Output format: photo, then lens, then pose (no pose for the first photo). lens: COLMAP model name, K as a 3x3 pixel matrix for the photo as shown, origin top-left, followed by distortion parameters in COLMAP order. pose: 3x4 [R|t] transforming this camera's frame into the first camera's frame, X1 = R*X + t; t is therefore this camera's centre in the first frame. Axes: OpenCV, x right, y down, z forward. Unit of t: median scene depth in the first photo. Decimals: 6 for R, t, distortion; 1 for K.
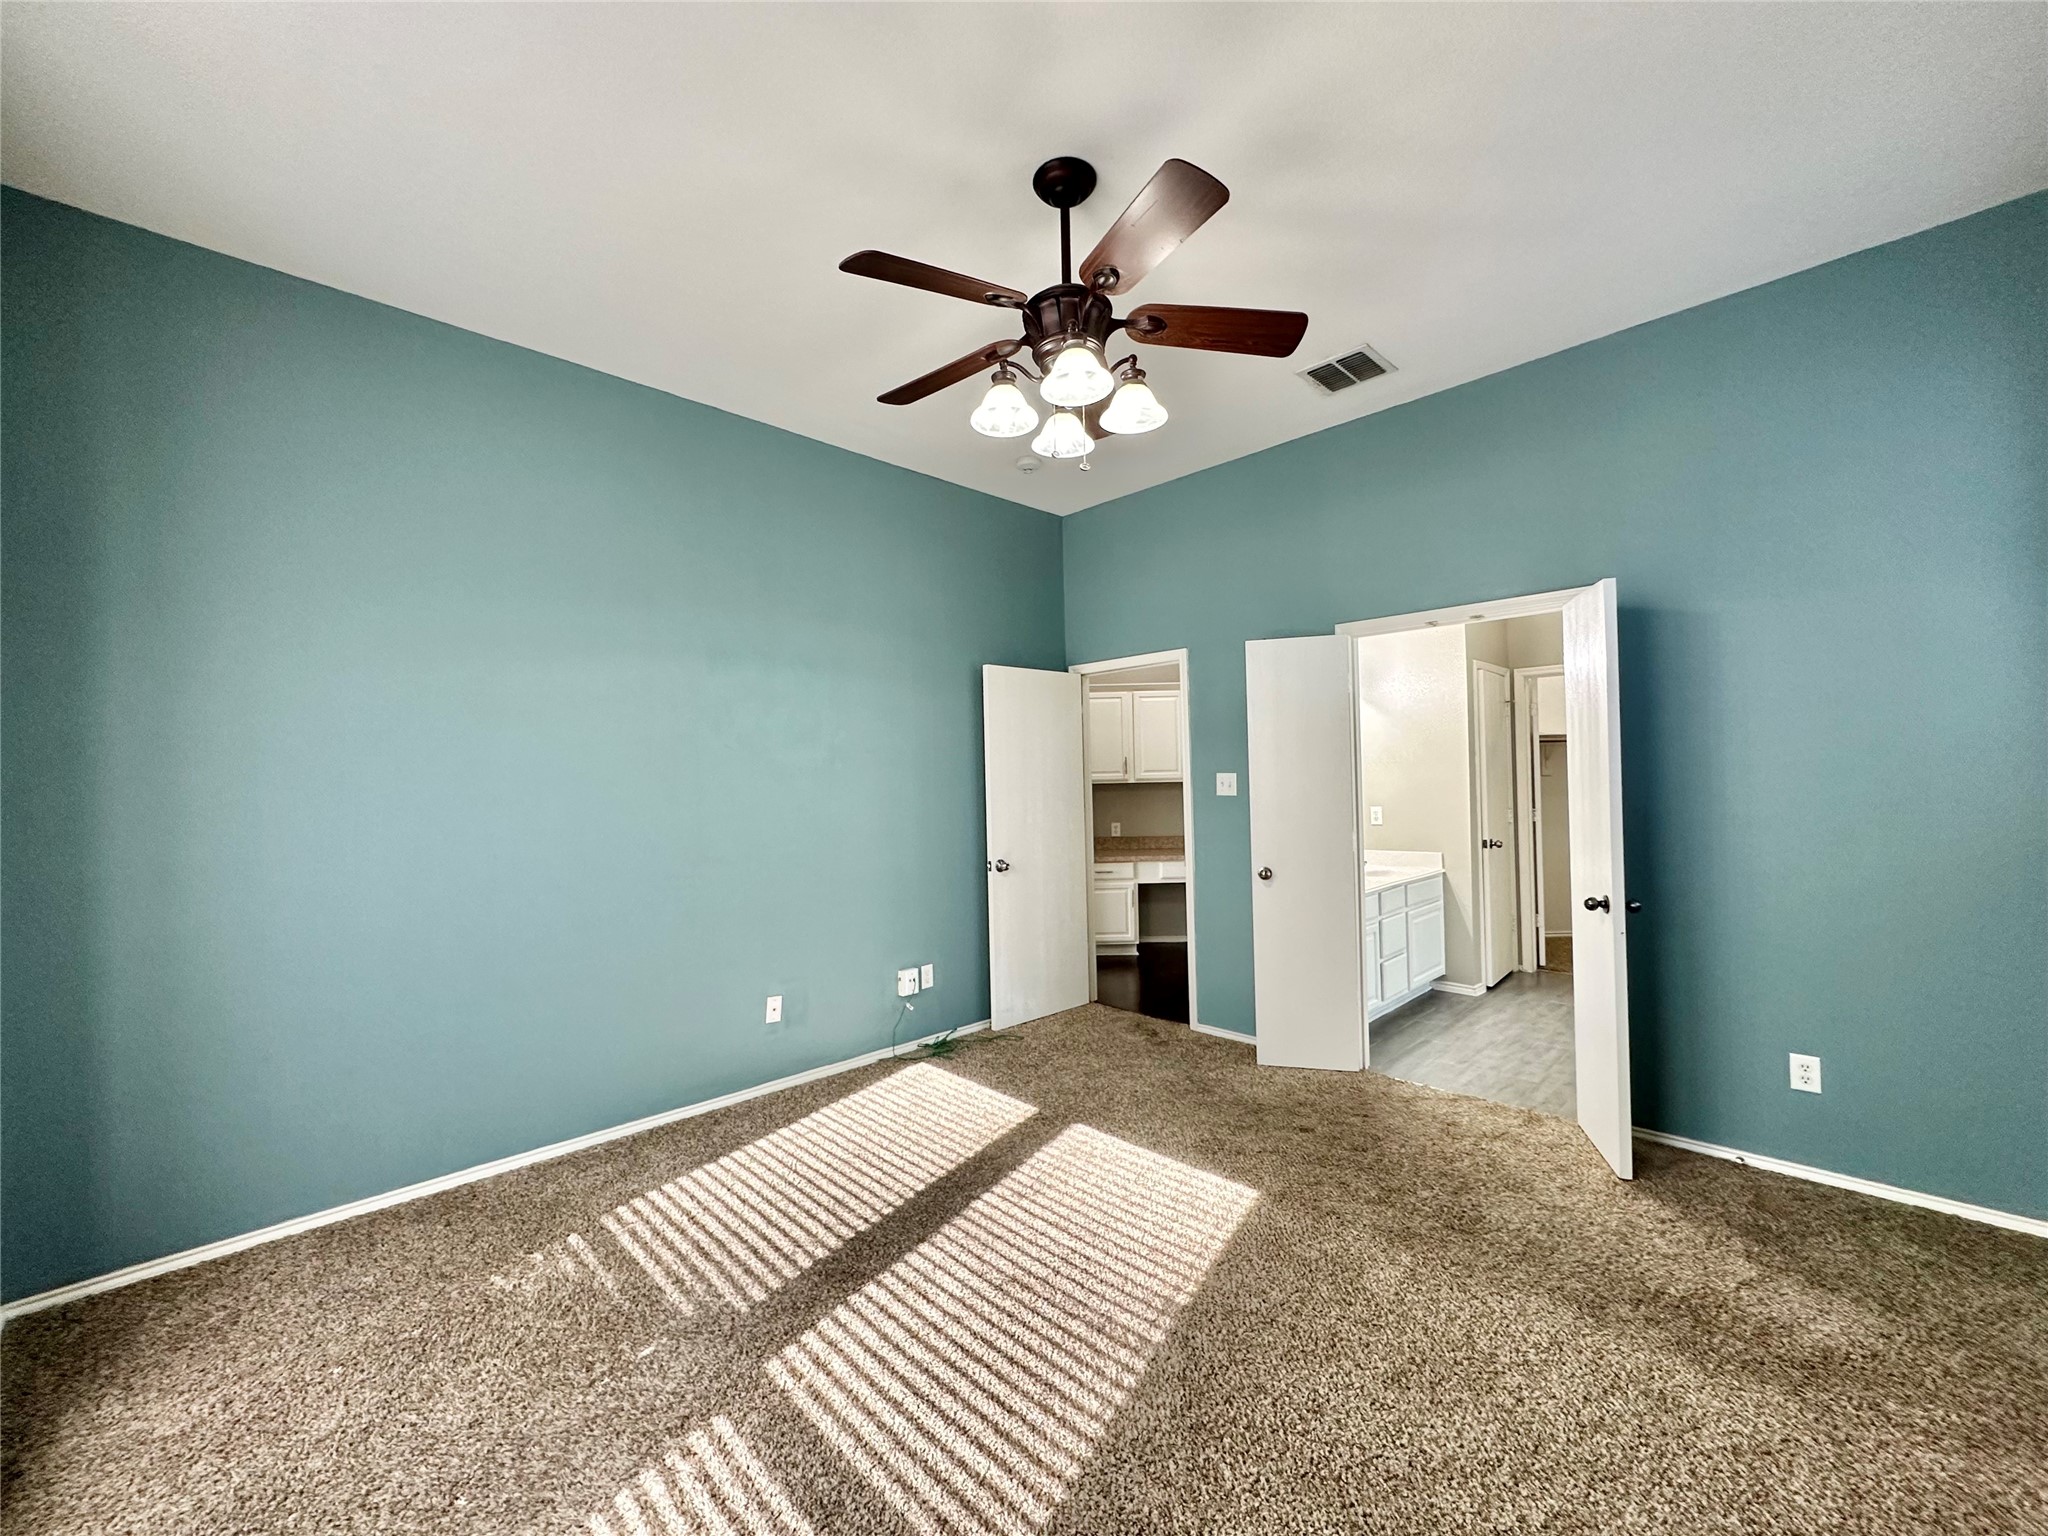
lens RADIAL K [[816.8, 0, 1020.5], [0, 816.8, 770.7], [0, 0, 1]] dist [-0.001633, -0.000012]
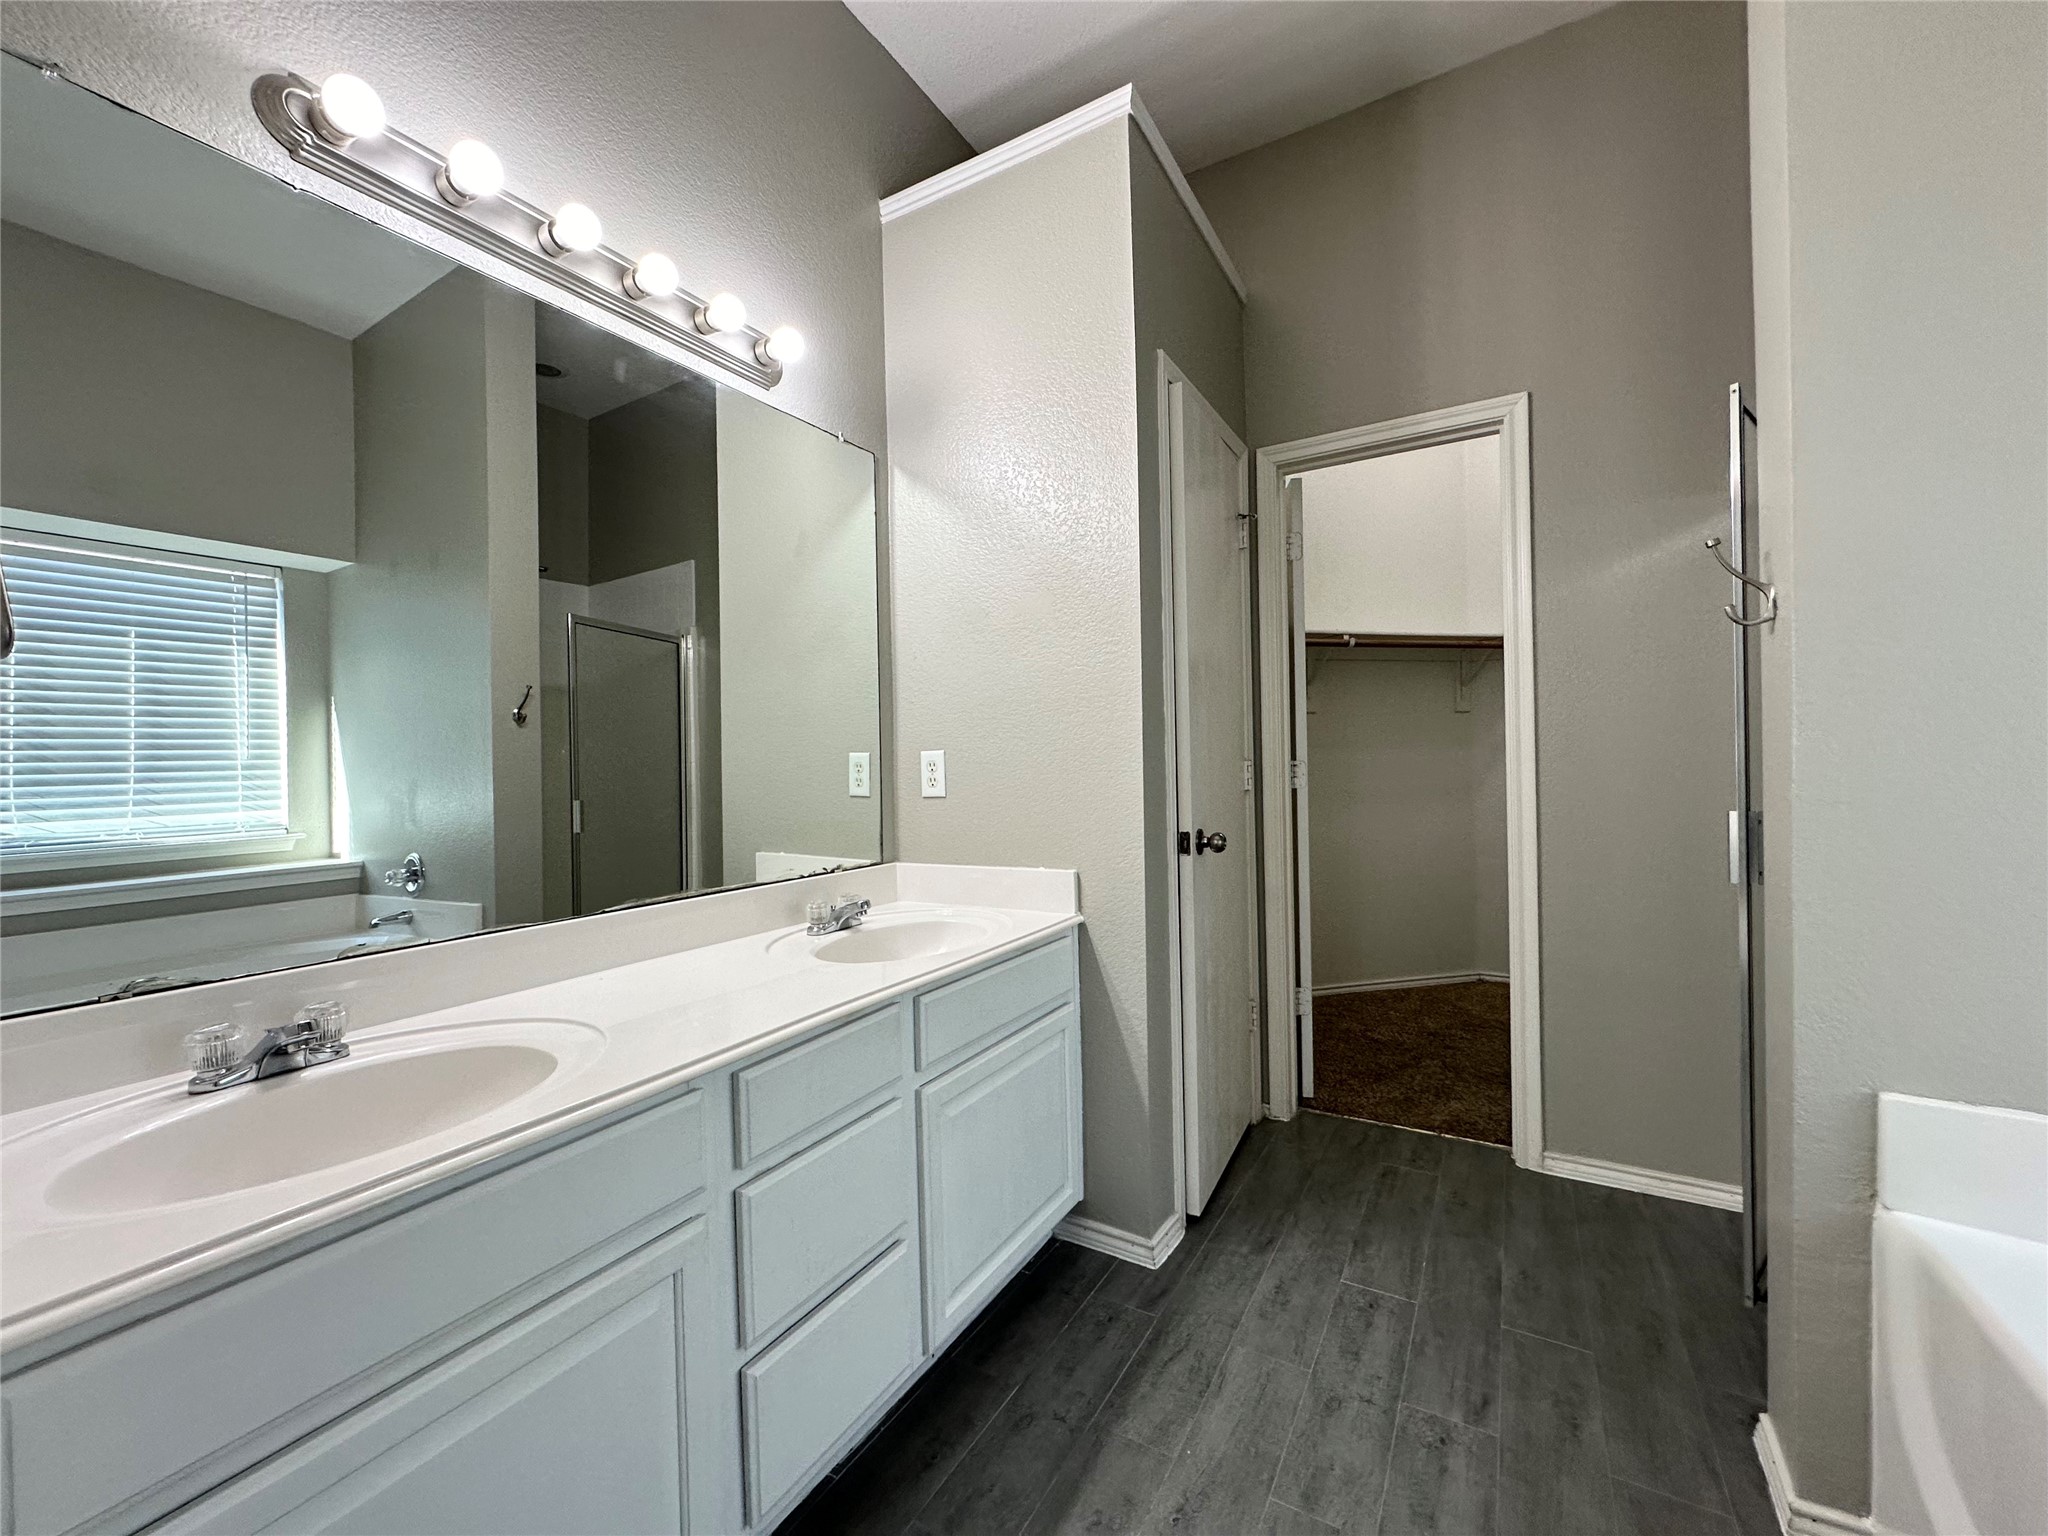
lens RADIAL K [[816.8, 0, 1020.5], [0, 816.8, 770.7], [0, 0, 1]] dist [-0.001633, -0.000012]
pose [[0.967099, -0.000625, 0.254399, 0.397386], [-0.002469, 0.999927, 0.011842, 0.051806], [-0.254388, -0.012081, 0.967027, 0.650458]]
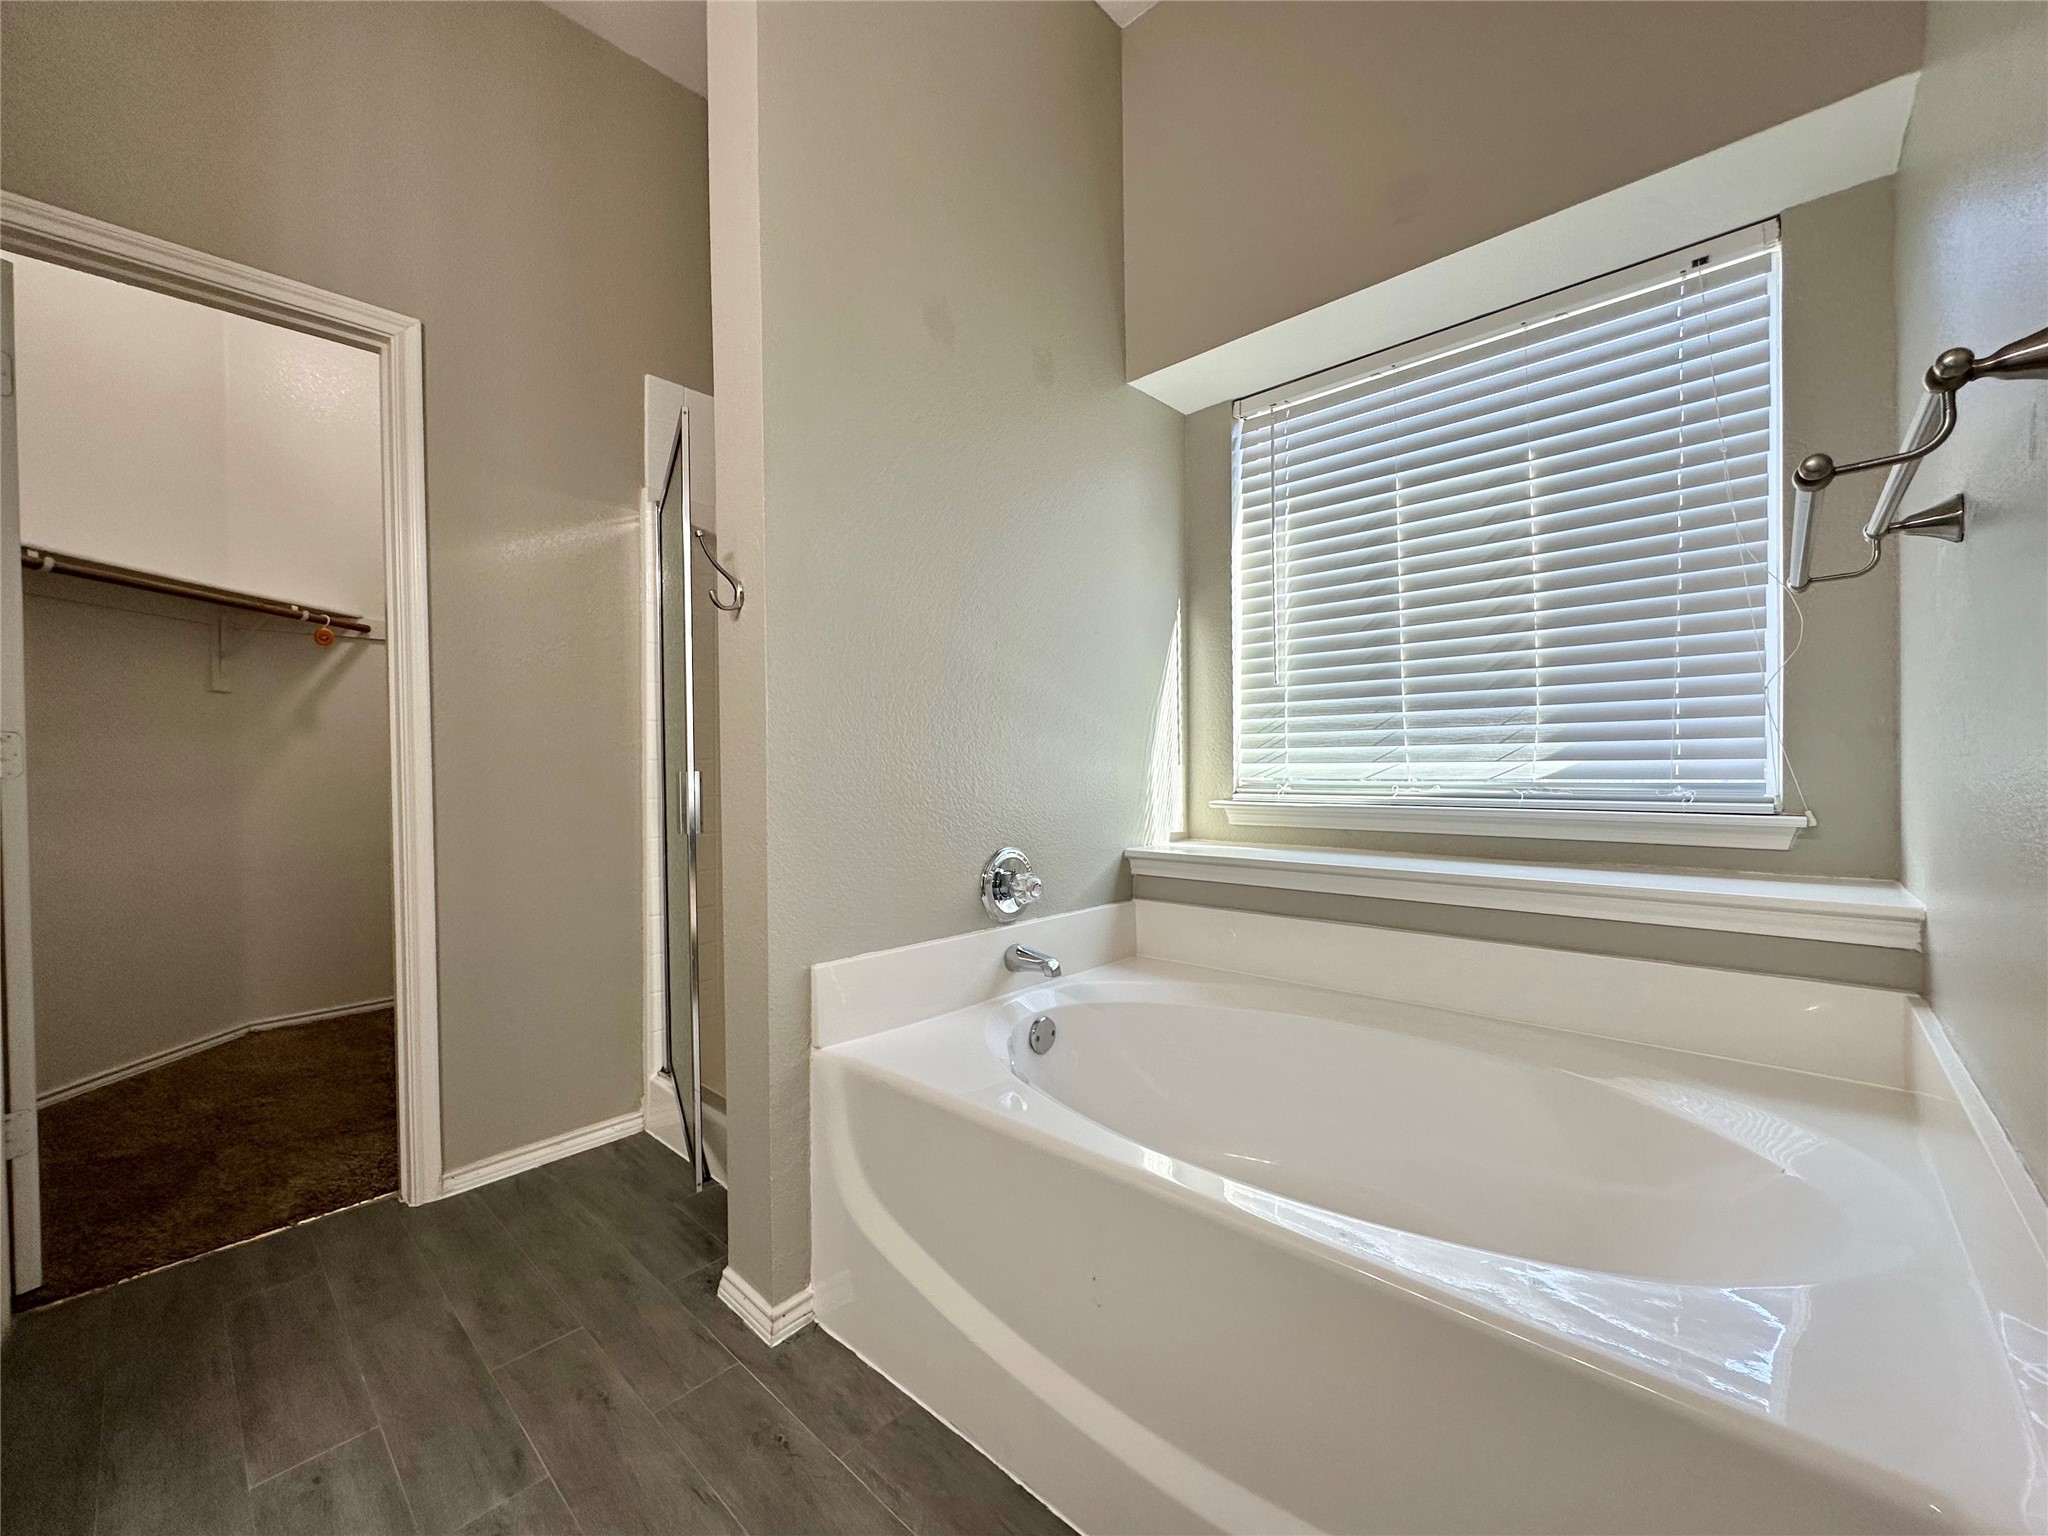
lens RADIAL K [[816.8, 0, 1020.5], [0, 816.8, 770.7], [0, 0, 1]] dist [-0.001633, -0.000012]
pose [[-0.053050, 0.008606, 0.998555, 0.371632], [0.007524, 0.999938, -0.008218, 0.071649], [-0.998564, 0.007077, -0.053112, 0.741858]]
